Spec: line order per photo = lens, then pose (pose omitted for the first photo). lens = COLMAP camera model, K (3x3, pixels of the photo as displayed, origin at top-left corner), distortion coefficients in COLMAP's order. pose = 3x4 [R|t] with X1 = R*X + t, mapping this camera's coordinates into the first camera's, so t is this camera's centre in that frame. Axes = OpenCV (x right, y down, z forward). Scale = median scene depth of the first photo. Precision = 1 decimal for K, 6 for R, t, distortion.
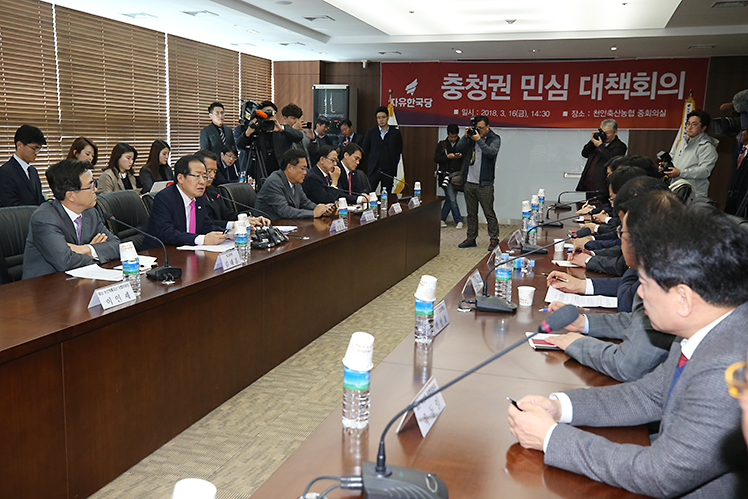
lens RADIAL K [[722.9, 0, 374.0], [0, 722.9, 243.4], [0, 0, 1]] dist [0.062744, 0.000000]
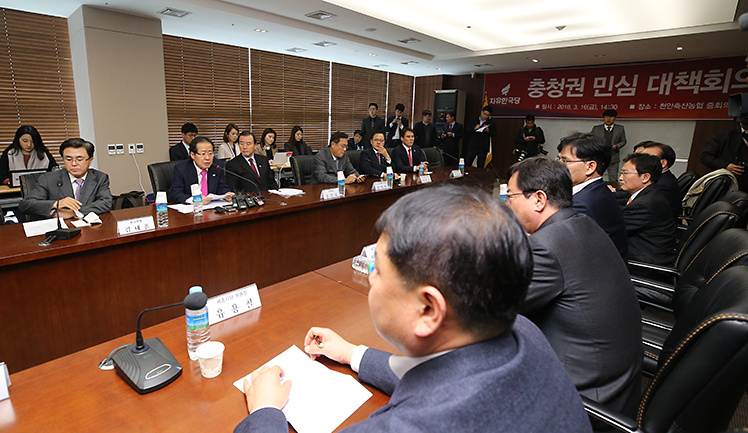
lens RADIAL K [[372.6, 0, 342.1], [0, 372.6, 197.3], [0, 0, 1]] dist [-0.016911, 0.005325]
pose [[0.885912, 0.090018, -0.455035, 0.127595], [-0.069423, 0.995671, 0.061809, -0.029253], [0.458629, -0.023167, 0.888326, 0.212771]]
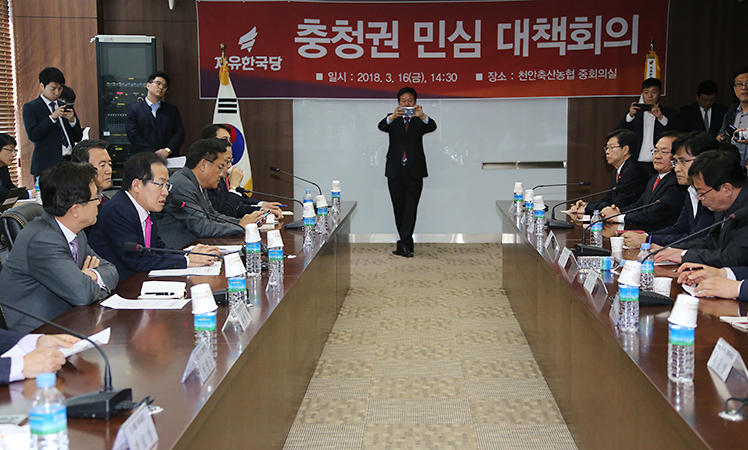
lens RADIAL K [[1256.7, 0, 377.7], [0, 1256.7, 205.7], [0, 0, 1]] dist [0.314239, 0.000000]
pose [[0.967650, -0.044803, 0.248286, -0.134055], [0.061967, 0.996166, -0.061748, 0.010871], [-0.244567, 0.075136, 0.966717, -0.123093]]
